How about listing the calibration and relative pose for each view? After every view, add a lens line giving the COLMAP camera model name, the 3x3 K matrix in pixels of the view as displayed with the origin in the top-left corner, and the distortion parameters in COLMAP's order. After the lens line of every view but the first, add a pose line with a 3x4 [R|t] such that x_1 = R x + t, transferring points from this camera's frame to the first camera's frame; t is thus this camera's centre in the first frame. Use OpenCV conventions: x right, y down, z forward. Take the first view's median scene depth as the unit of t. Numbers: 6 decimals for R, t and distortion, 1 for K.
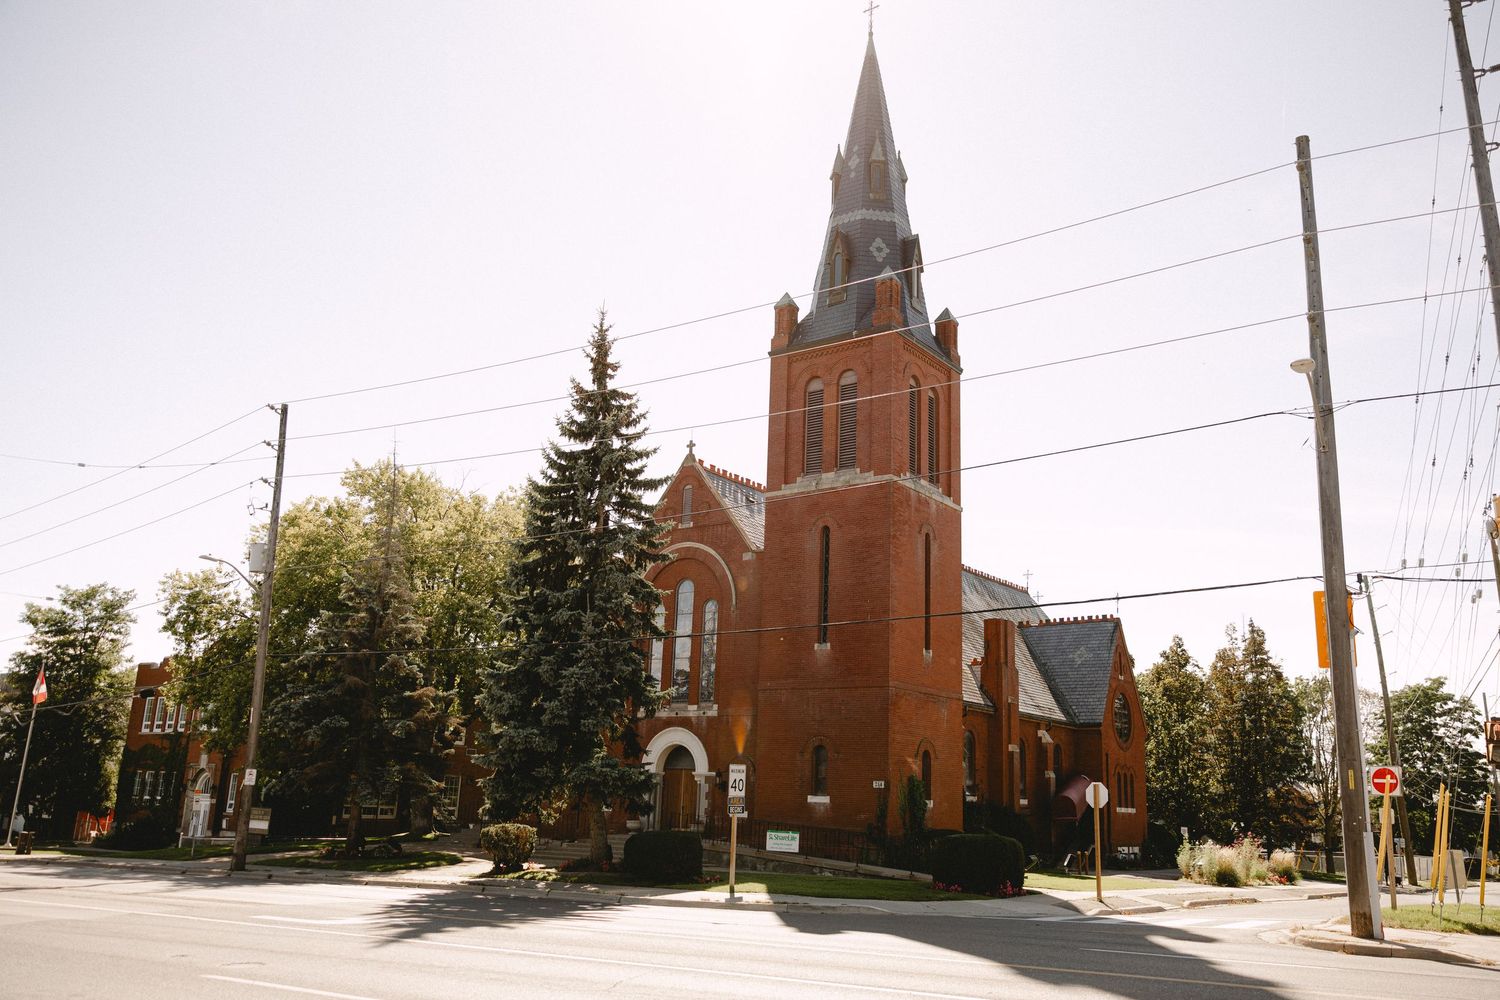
lens RADIAL K [[1180.7, 0, 750.0], [0, 1180.7, 500.0], [0, 0, 1]] dist [0.001311, 0.004672]
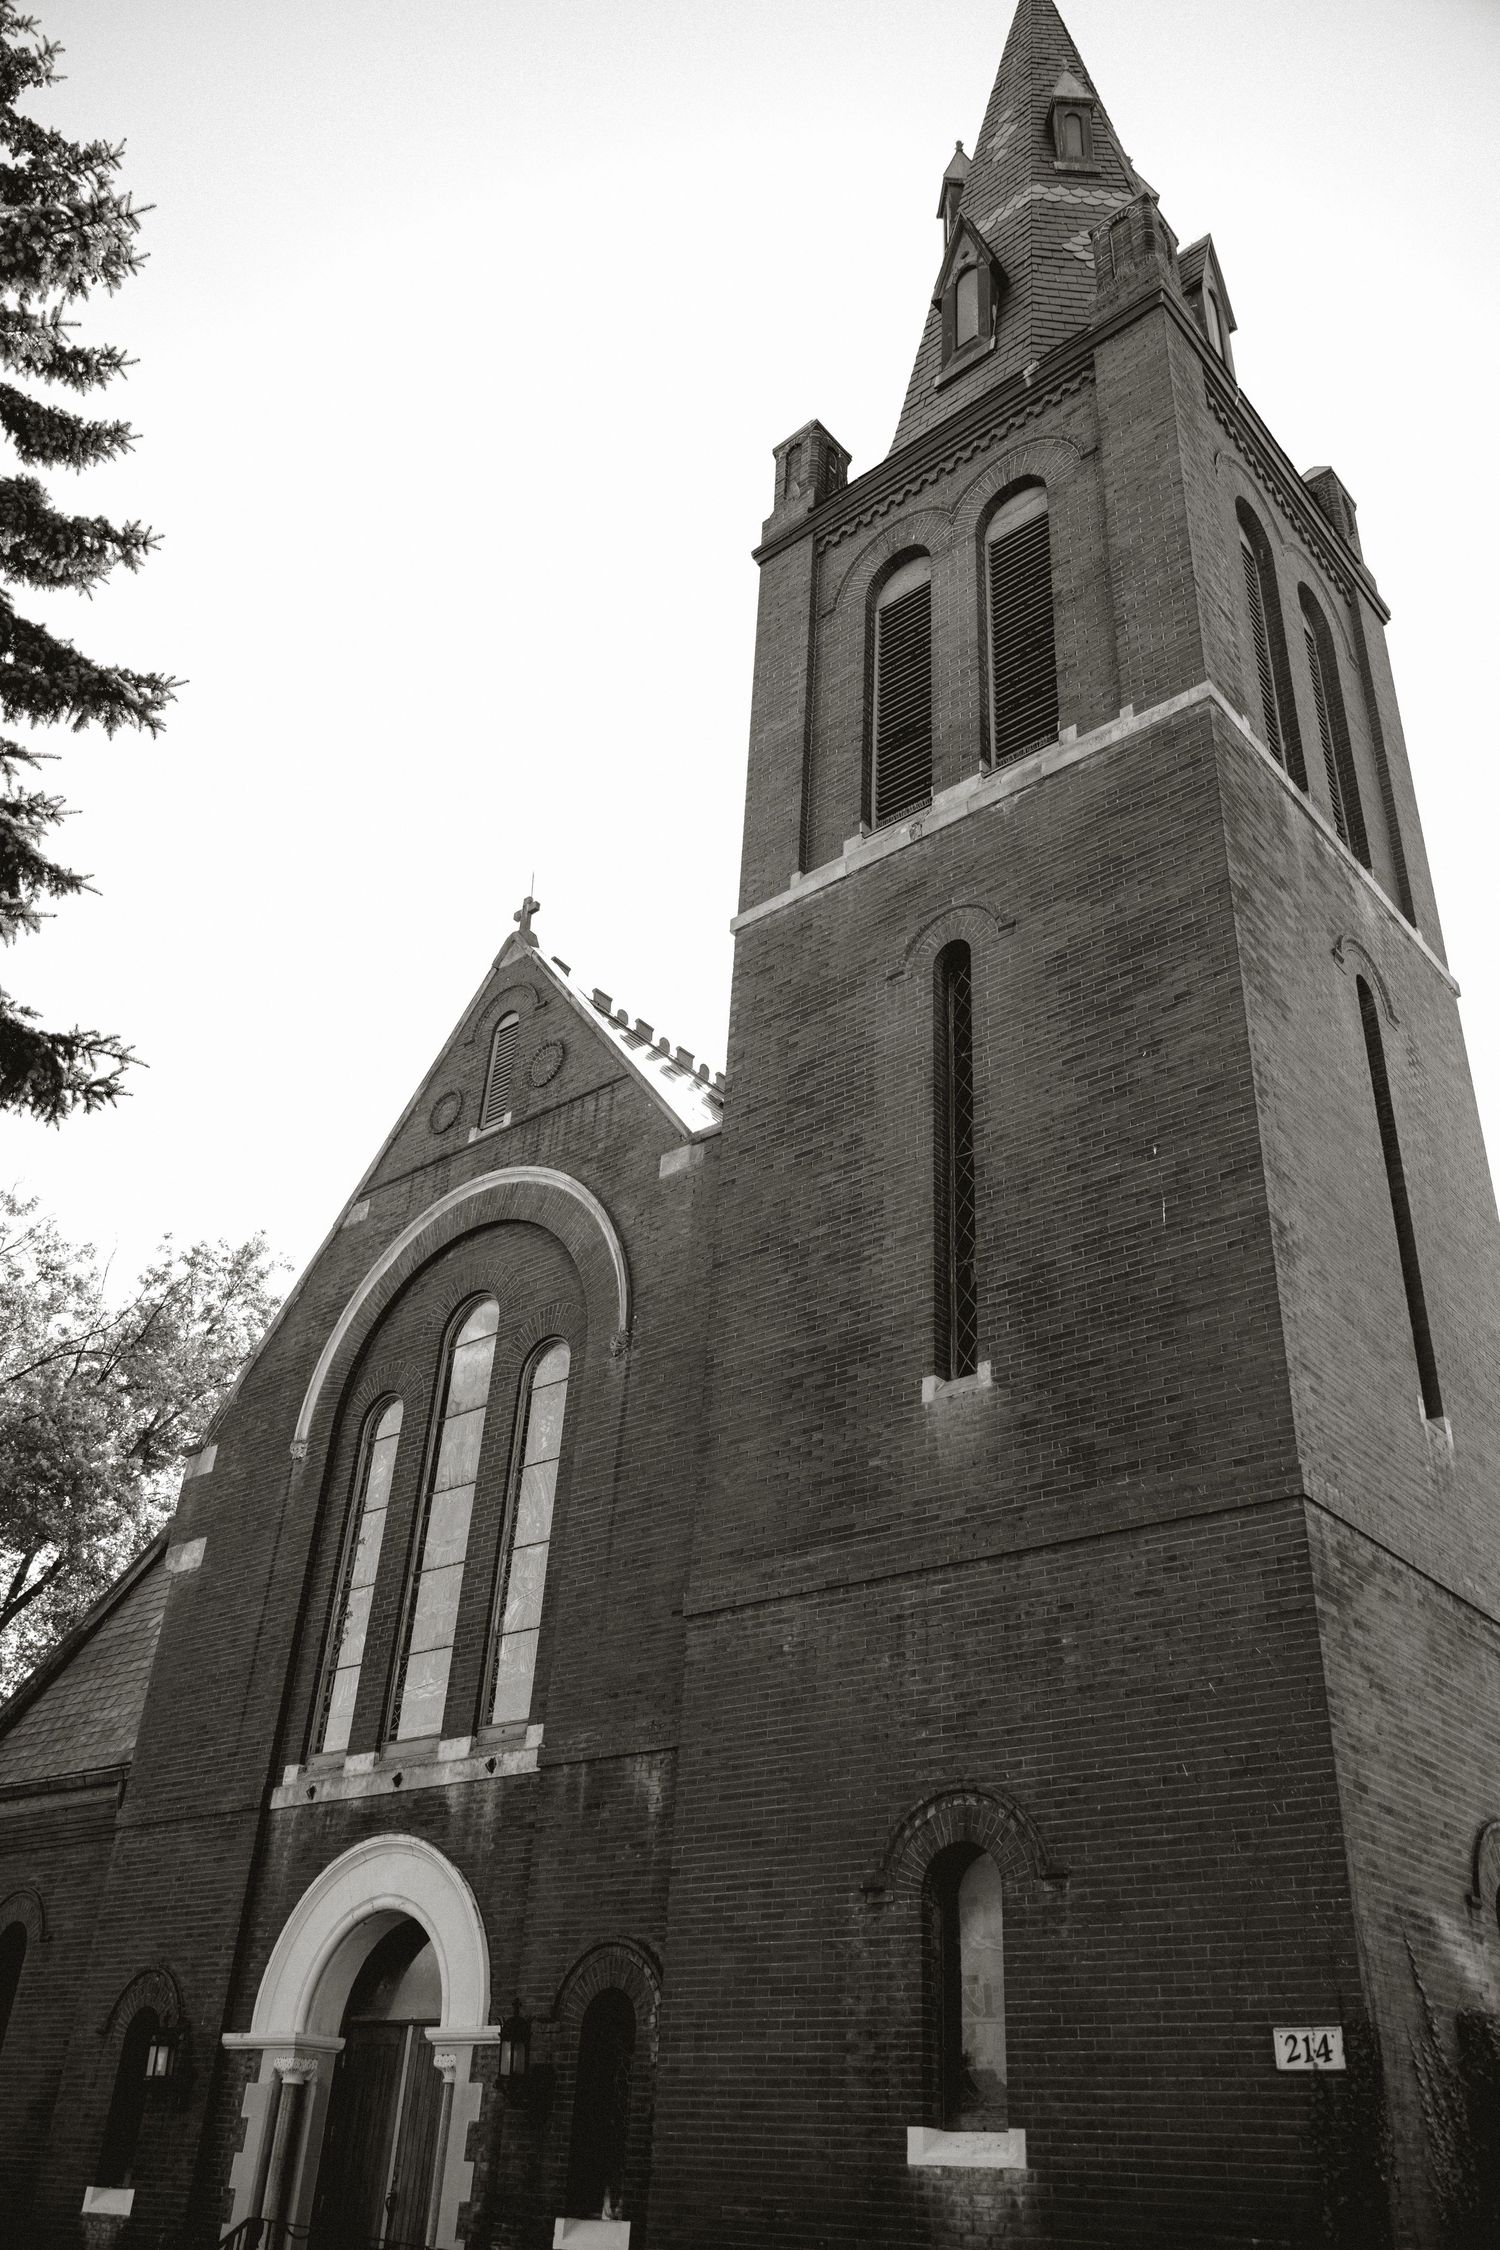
lens RADIAL K [[1771.1, 0, 750.0], [0, 1771.1, 1125.0], [0, 0, 1]] dist [0.001311, 0.004672]
pose [[0.997950, -0.023797, -0.059403, 0.040769], [0.005136, 0.955078, -0.296312, 0.165794], [0.063786, 0.295399, 0.953242, 0.623669]]
